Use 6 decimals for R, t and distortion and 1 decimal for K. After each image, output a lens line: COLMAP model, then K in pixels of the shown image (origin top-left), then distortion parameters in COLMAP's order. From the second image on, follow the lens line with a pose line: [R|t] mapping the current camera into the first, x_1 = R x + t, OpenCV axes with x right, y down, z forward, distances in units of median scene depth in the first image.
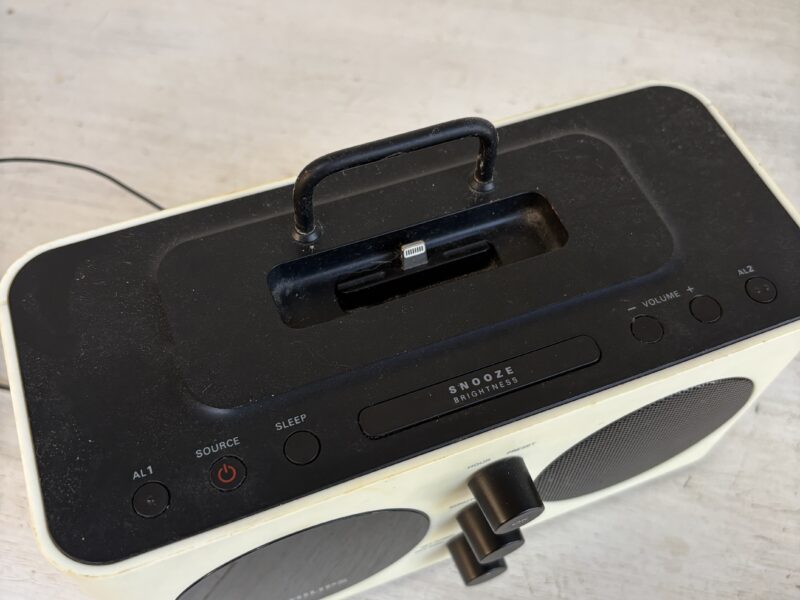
lens RADIAL K [[845.5, 0, 395.1], [0, 845.5, 288.6], [0, 0, 1]] dist [0.150653, -0.615518]
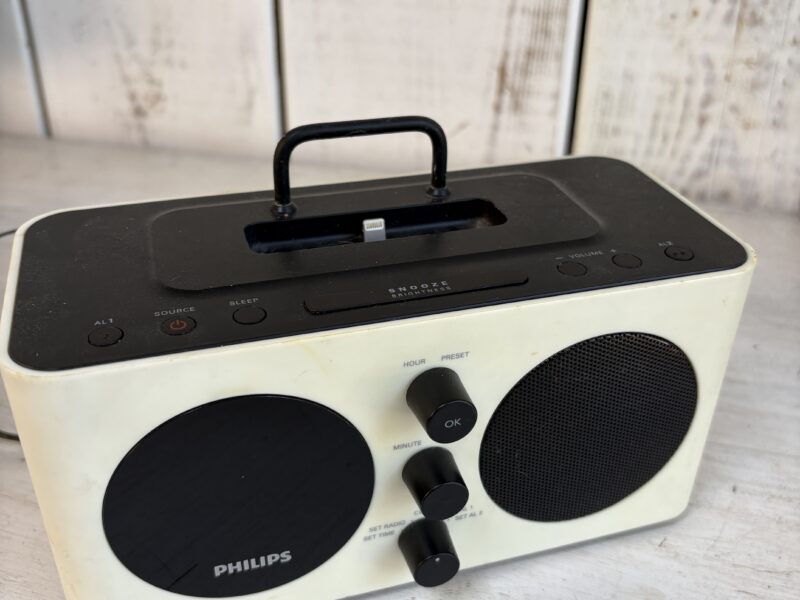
lens RADIAL K [[845.5, 0, 395.1], [0, 845.5, 288.6], [0, 0, 1]] dist [0.150653, -0.615518]
pose [[0.997488, 0.025815, -0.065970, 0.118932], [-0.053043, 0.889435, -0.453973, 0.507885], [0.046957, 0.456331, 0.888570, 0.007776]]
